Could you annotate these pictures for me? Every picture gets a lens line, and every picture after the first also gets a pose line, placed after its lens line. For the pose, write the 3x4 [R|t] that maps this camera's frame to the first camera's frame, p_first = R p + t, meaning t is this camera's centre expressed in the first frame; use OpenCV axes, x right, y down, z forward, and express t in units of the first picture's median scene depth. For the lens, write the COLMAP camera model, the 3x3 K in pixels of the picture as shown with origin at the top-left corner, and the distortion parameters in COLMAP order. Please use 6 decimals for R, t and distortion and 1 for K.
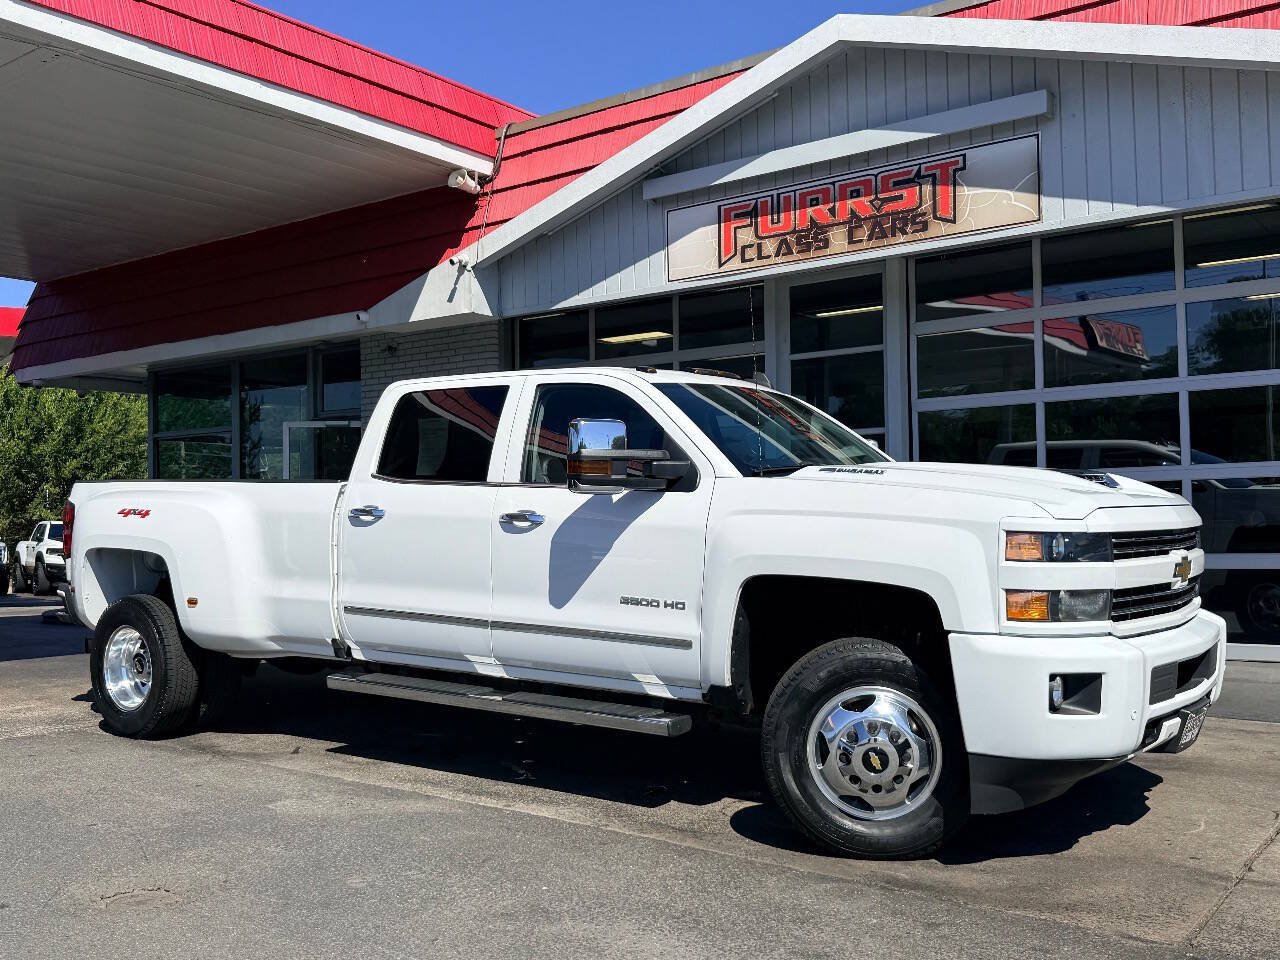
lens RADIAL K [[1218.6, 0, 630.5], [0, 1218.6, 482.5], [0, 0, 1]] dist [0.189746, -0.437715]
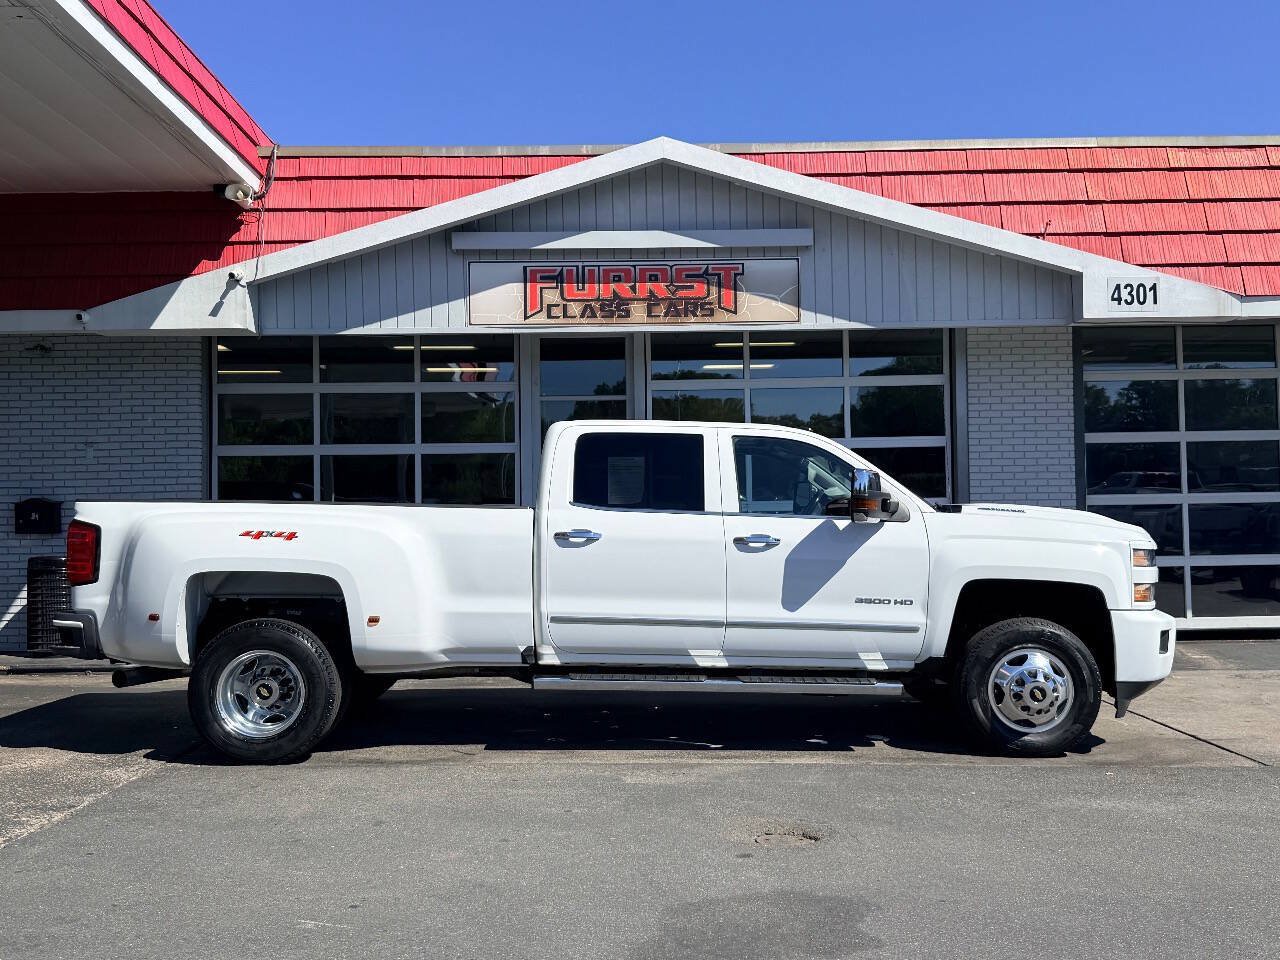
lens RADIAL K [[1218.6, 0, 630.5], [0, 1218.6, 482.5], [0, 0, 1]] dist [0.189746, -0.437715]
pose [[0.791215, 0.025550, 0.611004, -0.603493], [-0.018457, 0.999669, -0.017901, -0.004120], [-0.611259, 0.002886, 0.791425, 0.033644]]
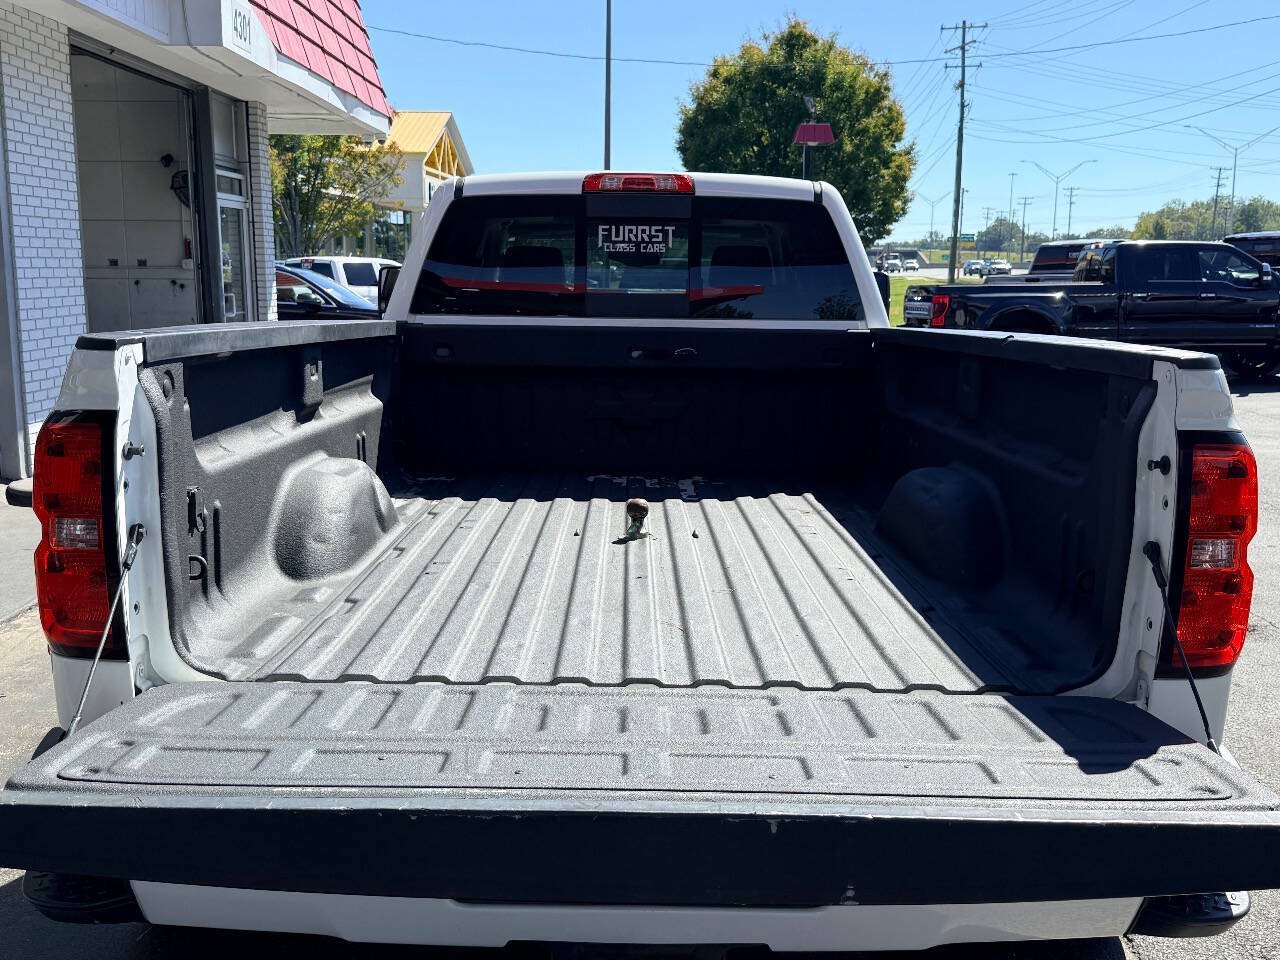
lens RADIAL K [[1254.0, 0, 633.8], [0, 1254.0, 475.4], [0, 0, 1]] dist [0.146184, -0.292005]
pose [[-0.608082, -0.120892, 0.784615, -0.505510], [-0.023960, 0.990682, 0.134073, -0.008567], [-0.793512, 0.062727, -0.605313, 1.100358]]
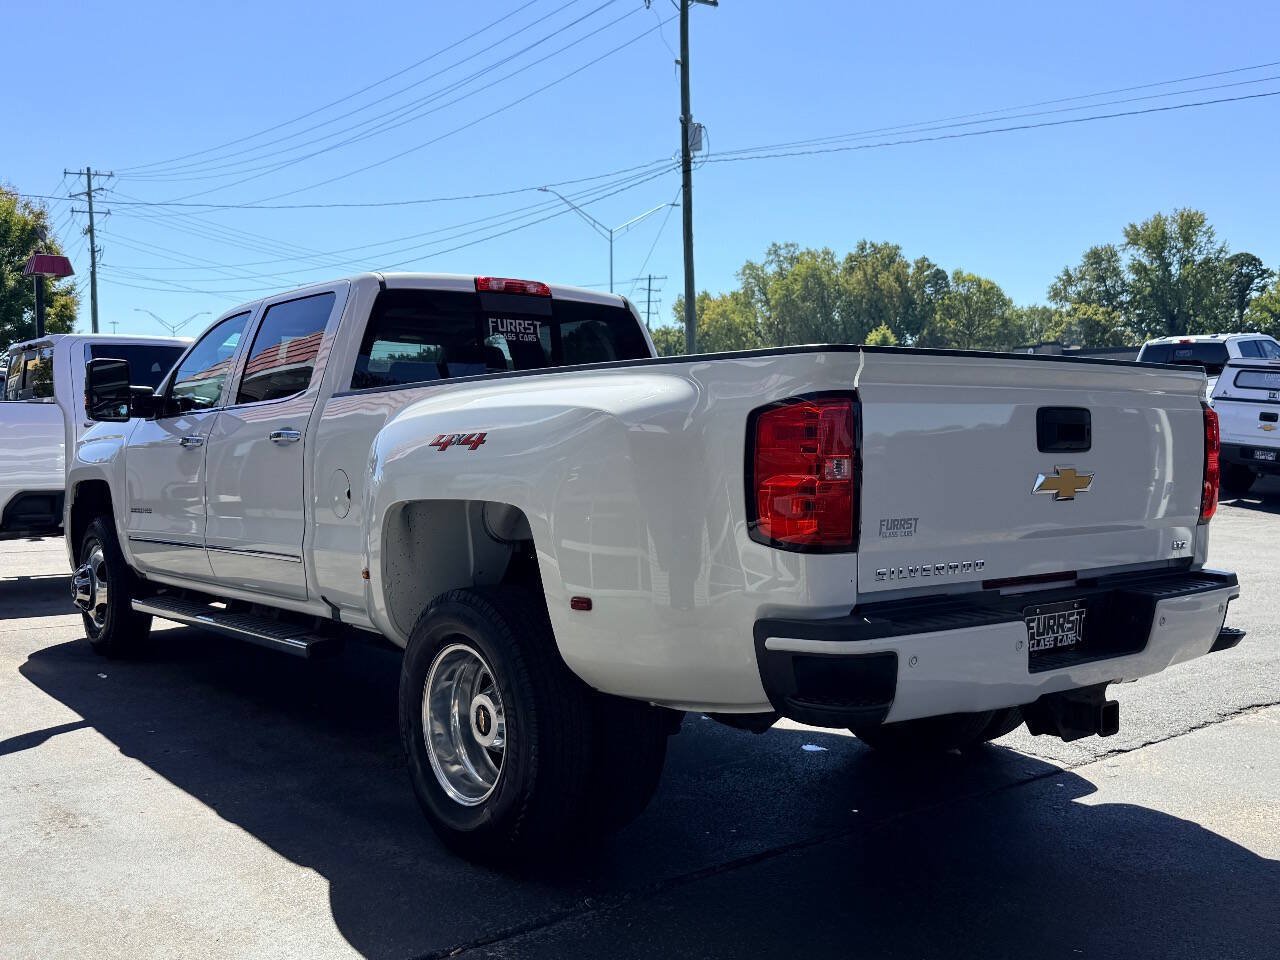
lens RADIAL K [[1254.0, 0, 633.8], [0, 1254.0, 475.4], [0, 0, 1]] dist [0.146184, -0.292005]
pose [[-0.970840, 0.003463, 0.239702, -0.303163], [0.006633, 0.999901, 0.012420, 0.030440], [-0.239636, 0.013648, -0.970767, 1.384633]]
